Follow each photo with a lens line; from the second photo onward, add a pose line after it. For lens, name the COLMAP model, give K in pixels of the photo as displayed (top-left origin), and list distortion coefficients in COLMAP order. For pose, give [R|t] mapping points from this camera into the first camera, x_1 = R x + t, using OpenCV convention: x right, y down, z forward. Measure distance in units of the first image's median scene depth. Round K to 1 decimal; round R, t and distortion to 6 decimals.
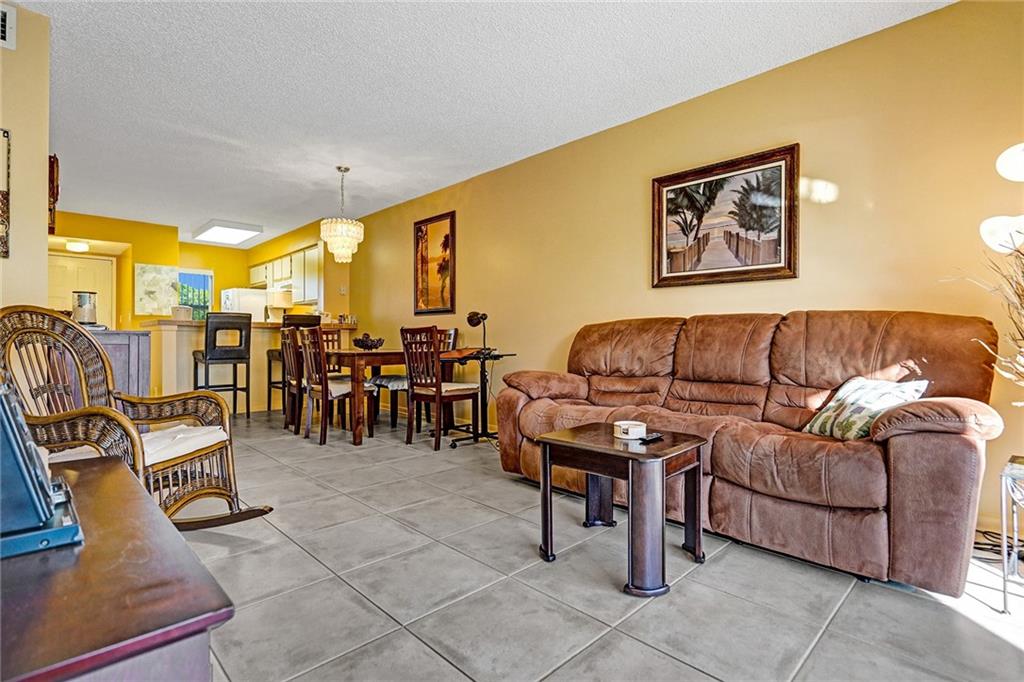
lens RADIAL K [[494.1, 0, 504.7], [0, 494.1, 337.2], [0, 0, 1]] dist [-0.000014, -0.000121]
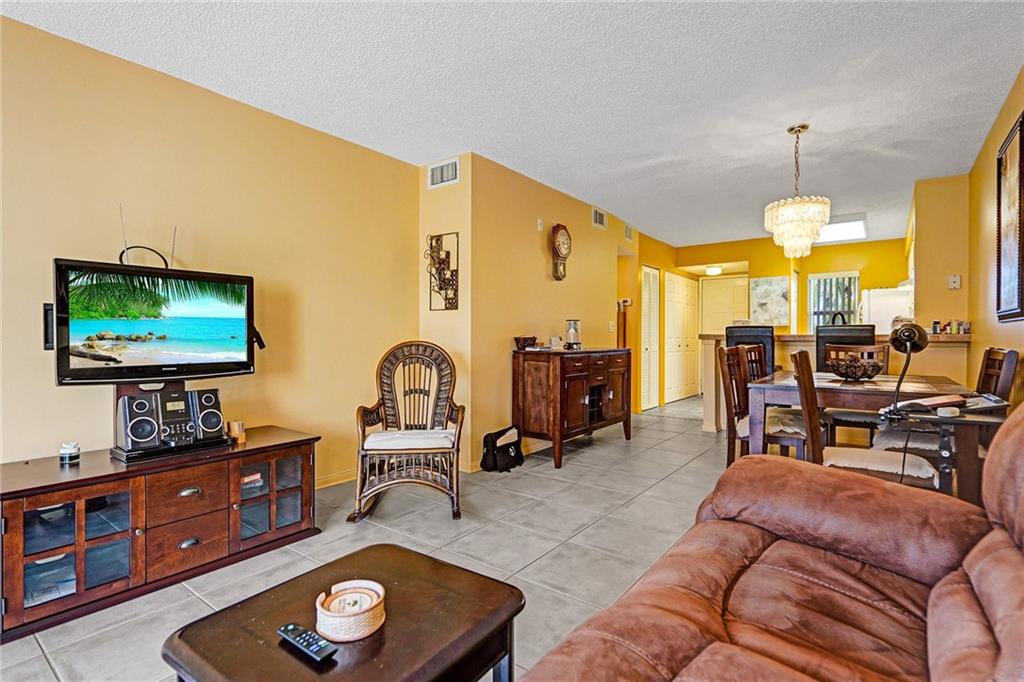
lens RADIAL K [[480.4, 0, 506.8], [0, 480.4, 344.7], [0, 0, 1]] dist [0.000165, -0.000030]
pose [[0.144711, 0.015994, -0.989345, 0.264898], [0.002474, 0.999860, 0.016526, -0.028928], [0.989471, -0.004839, 0.144651, 0.394006]]
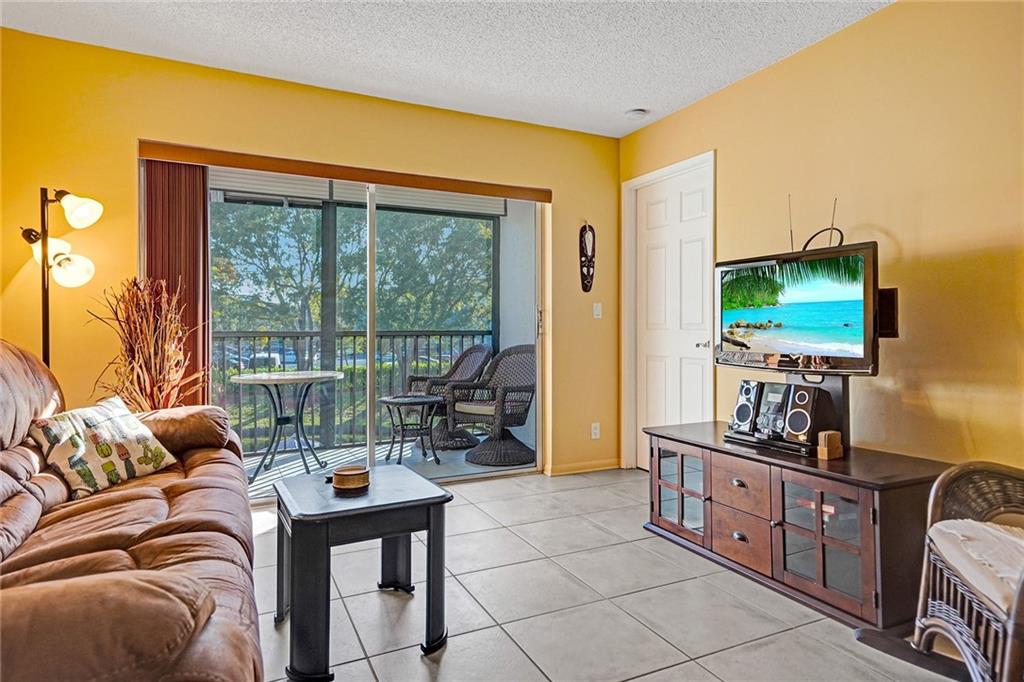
lens RADIAL K [[598.5, 0, 514.3], [0, 598.5, 323.5], [0, 0, 1]] dist [0.030292, 0.001267]
pose [[-0.951713, 0.002728, 0.306976, -0.121303], [0.000082, 0.999963, -0.008635, -0.026264], [-0.306988, -0.008193, -0.951678, 0.699734]]
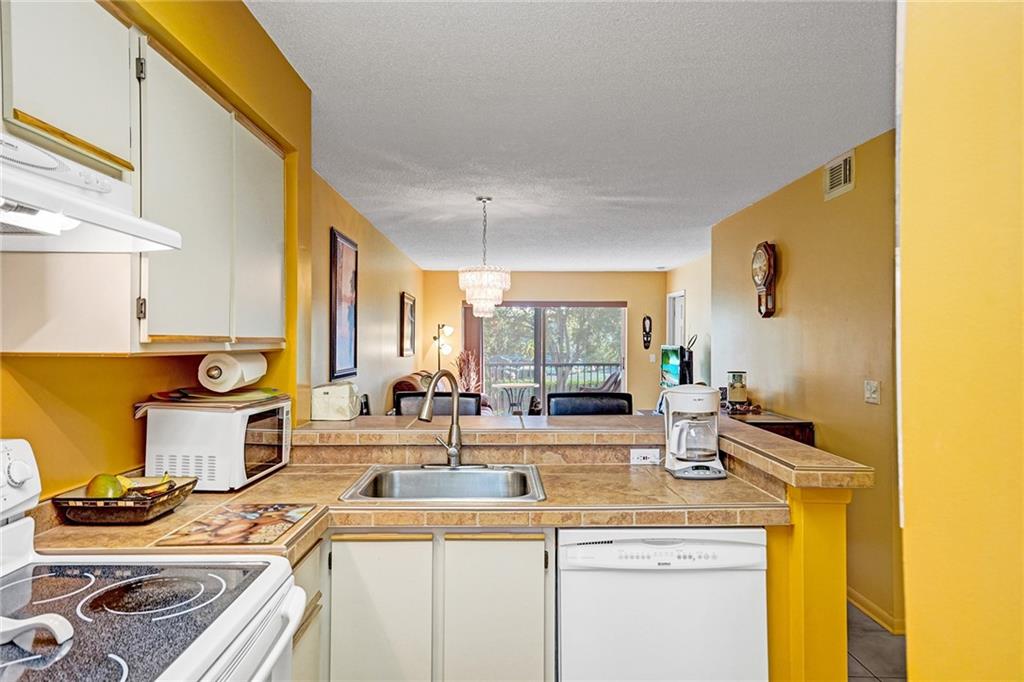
lens RADIAL K [[634.6, 0, 505.3], [0, 634.6, 338.6], [0, 0, 1]] dist [0.023251, -0.000672]
pose [[-0.722973, 0.000433, 0.690877, -0.882711], [-0.003101, 0.999988, -0.003872, -0.095541], [-0.690870, -0.004942, -0.722962, 1.429078]]
